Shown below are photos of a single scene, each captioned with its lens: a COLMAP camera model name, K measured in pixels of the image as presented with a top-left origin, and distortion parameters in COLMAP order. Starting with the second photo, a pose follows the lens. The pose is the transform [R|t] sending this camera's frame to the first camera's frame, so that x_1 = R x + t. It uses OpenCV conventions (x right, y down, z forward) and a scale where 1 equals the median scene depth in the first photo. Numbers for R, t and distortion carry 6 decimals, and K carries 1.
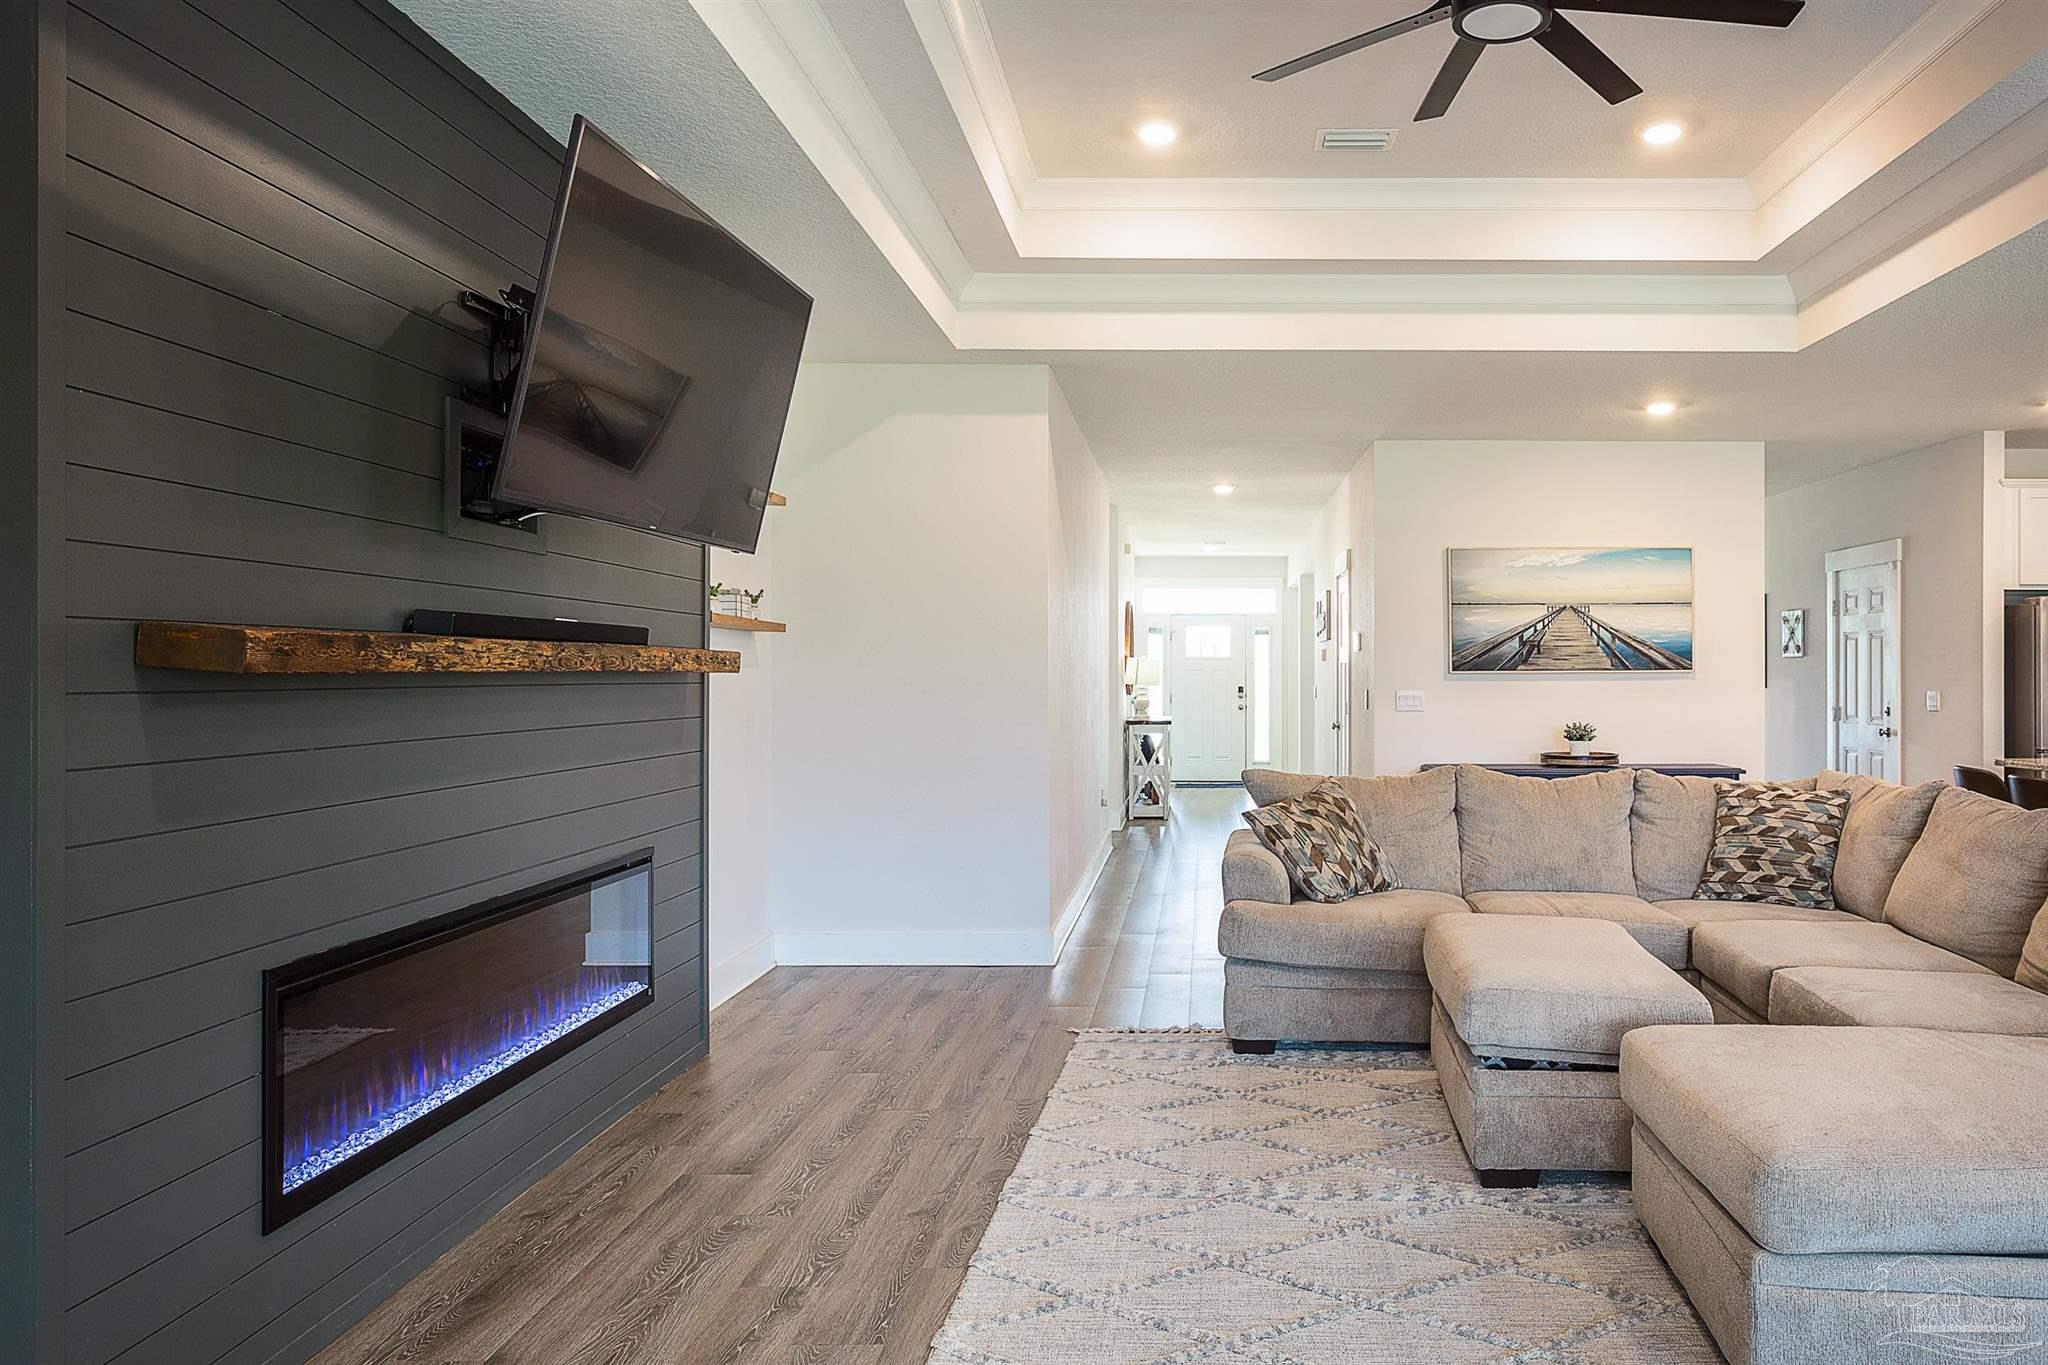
lens RADIAL K [[1386.1, 0, 1024.9], [0, 1386.1, 670.7], [0, 0, 1]] dist [-0.008777, -0.002889]
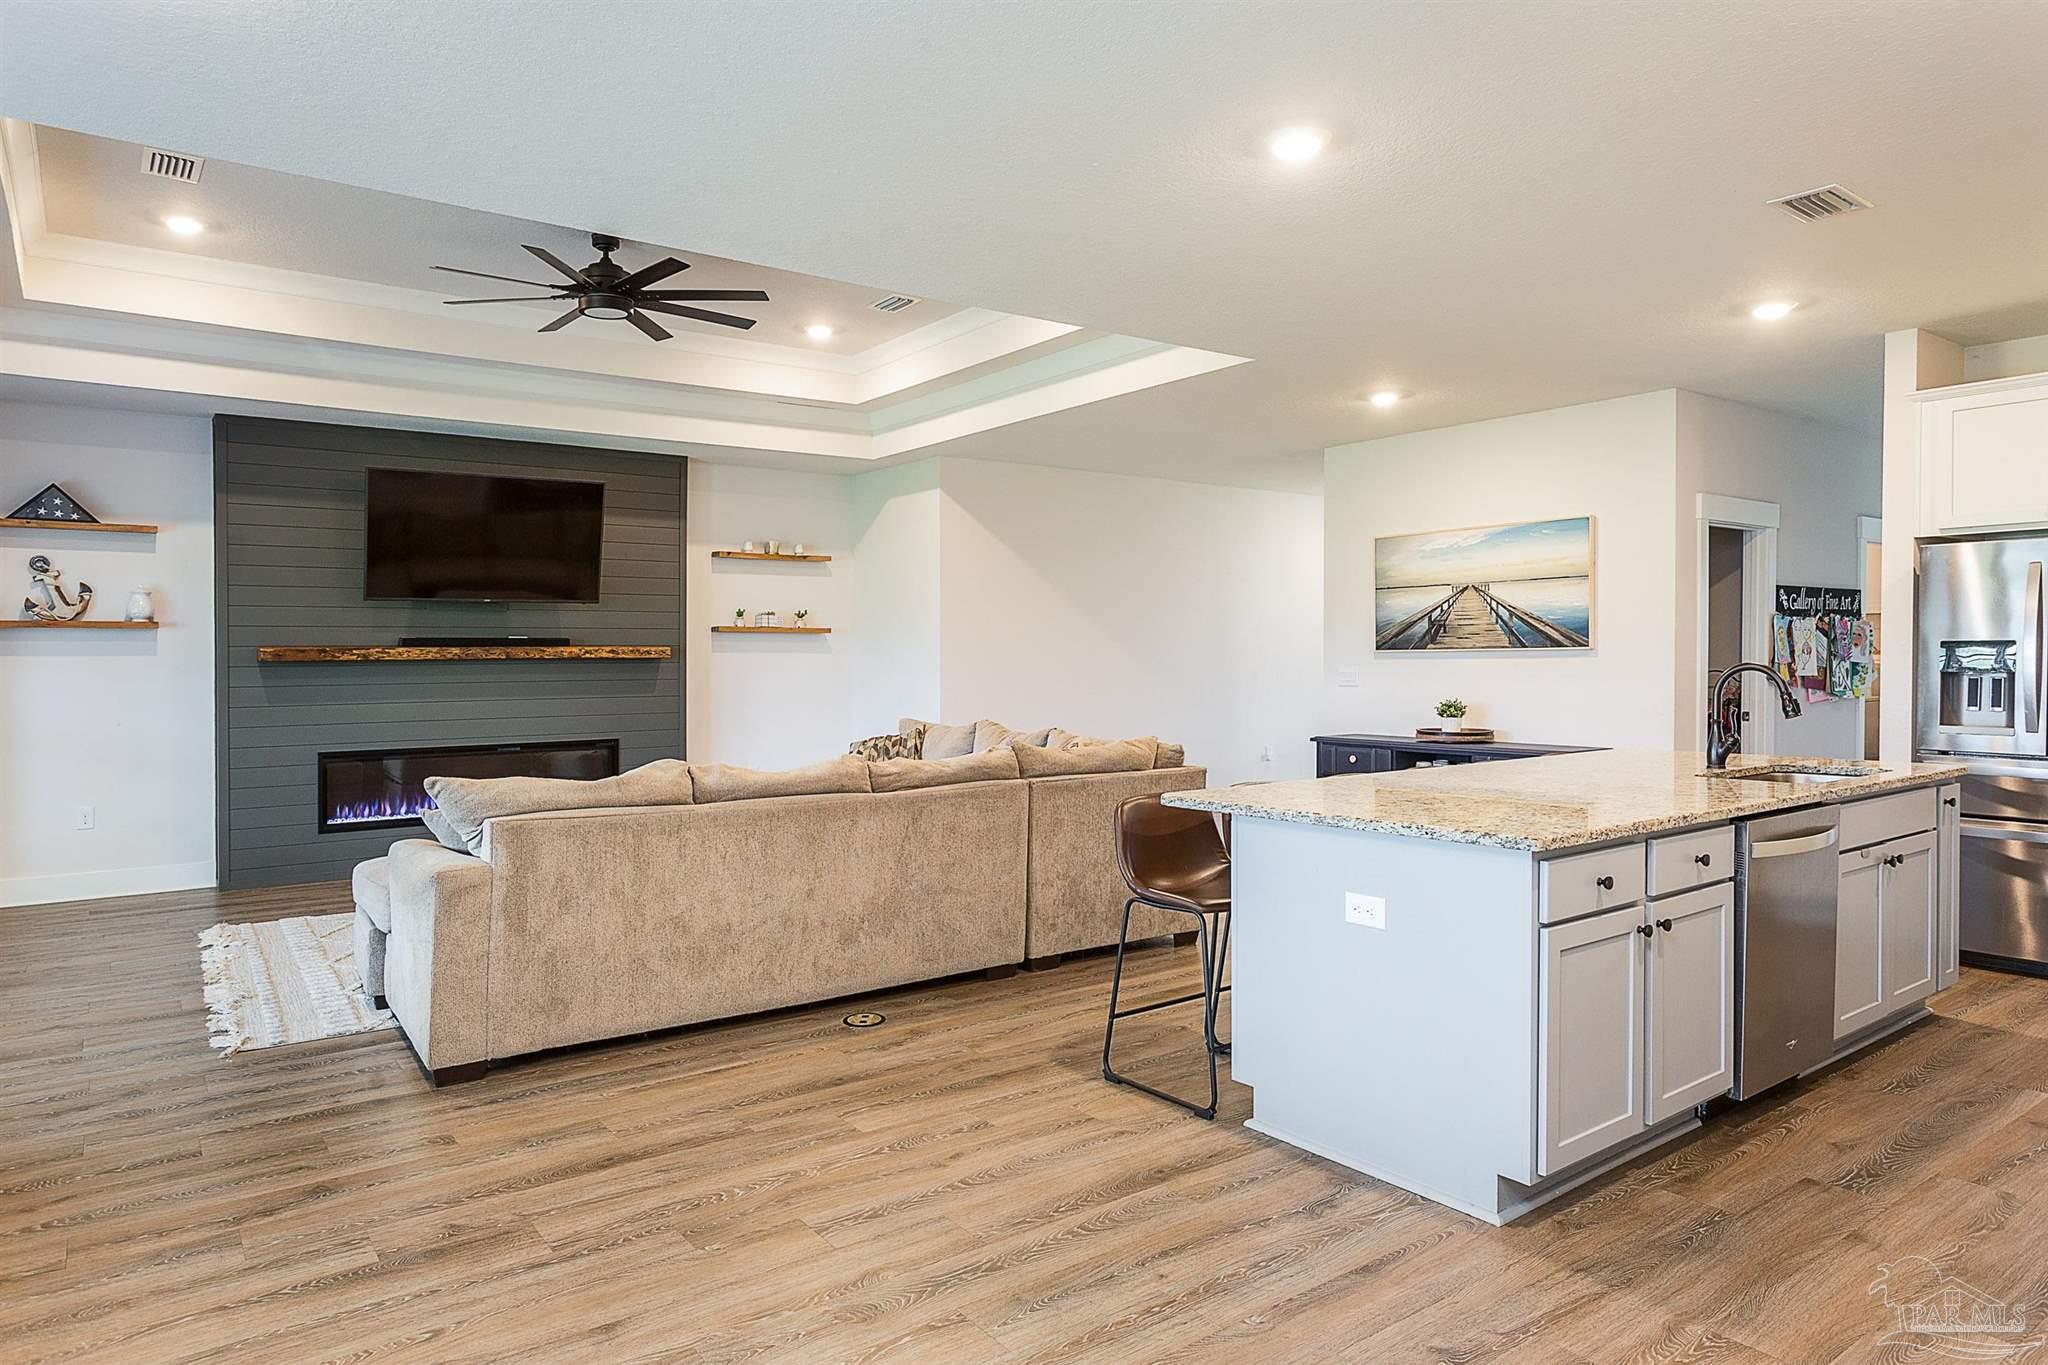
lens RADIAL K [[1210.2, 0, 1026.1], [0, 1210.2, 690.2], [0, 0, 1]] dist [-0.008706, -0.000883]
pose [[0.612754, 0.018069, -0.790067, 0.897001], [0.009556, 0.999496, 0.030269, 0.000396], [0.790216, -0.026097, 0.612273, 0.194326]]
